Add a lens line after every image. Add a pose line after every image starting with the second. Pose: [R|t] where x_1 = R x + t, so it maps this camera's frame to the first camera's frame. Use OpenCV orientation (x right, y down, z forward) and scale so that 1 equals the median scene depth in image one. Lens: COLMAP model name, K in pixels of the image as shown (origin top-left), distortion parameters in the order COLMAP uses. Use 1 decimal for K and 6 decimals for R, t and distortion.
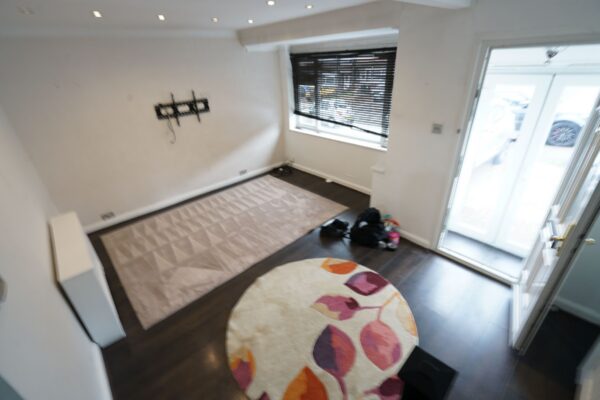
lens RADIAL K [[266.1, 0, 300.7], [0, 266.1, 199.9], [0, 0, 1]] dist [-0.010074, 0.003468]
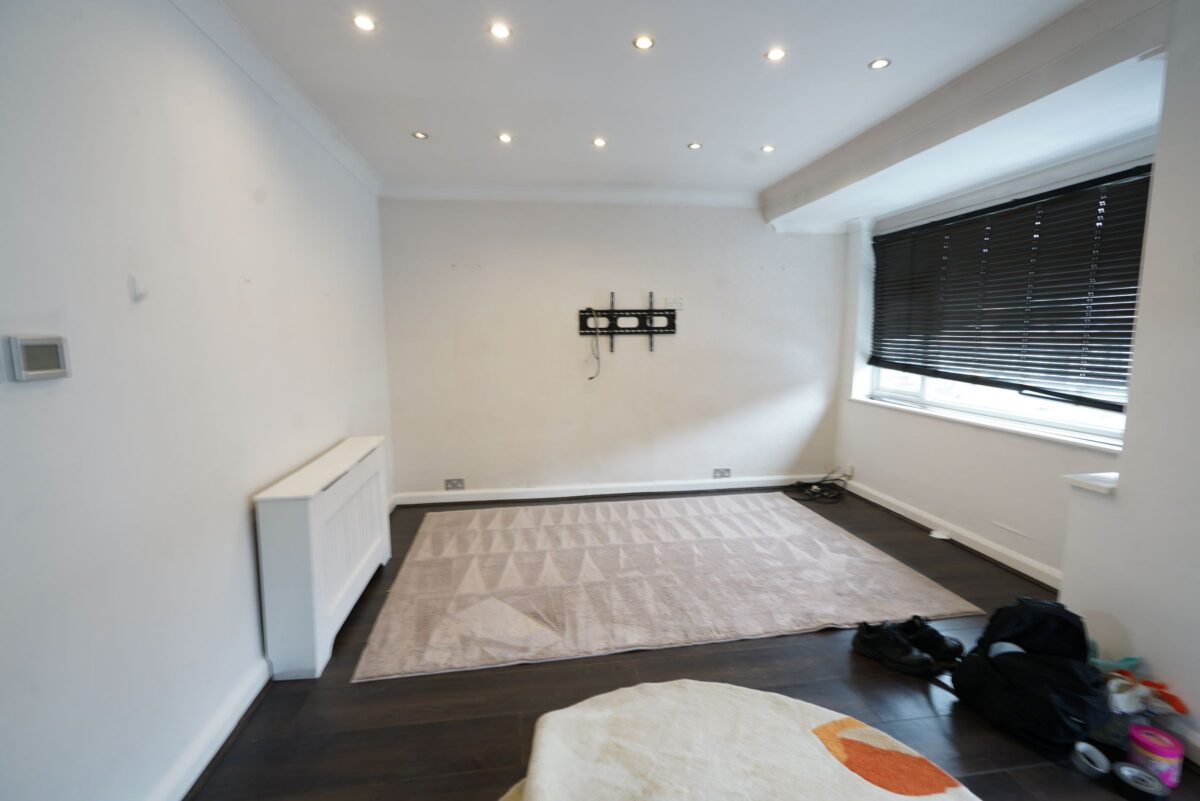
lens RADIAL K [[532.2, 0, 603.2], [0, 532.2, 403.4], [0, 0, 1]] dist [-0.010074, 0.003468]
pose [[0.832818, 0.112541, -0.541986, 0.128450], [-0.285606, 0.926085, -0.246566, 0.094274], [0.474177, 0.360139, 0.803403, 0.195005]]
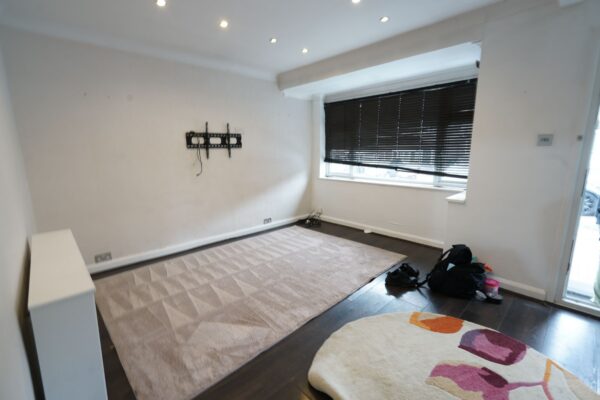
lens RADIAL K [[266.1, 0, 301.5], [0, 266.1, 200.5], [0, 0, 1]] dist [-0.010074, 0.003468]
pose [[0.998943, 0.030635, 0.034263, -0.192806], [-0.019273, 0.955969, -0.292835, 0.122130], [-0.041726, 0.291865, 0.955549, 0.201908]]
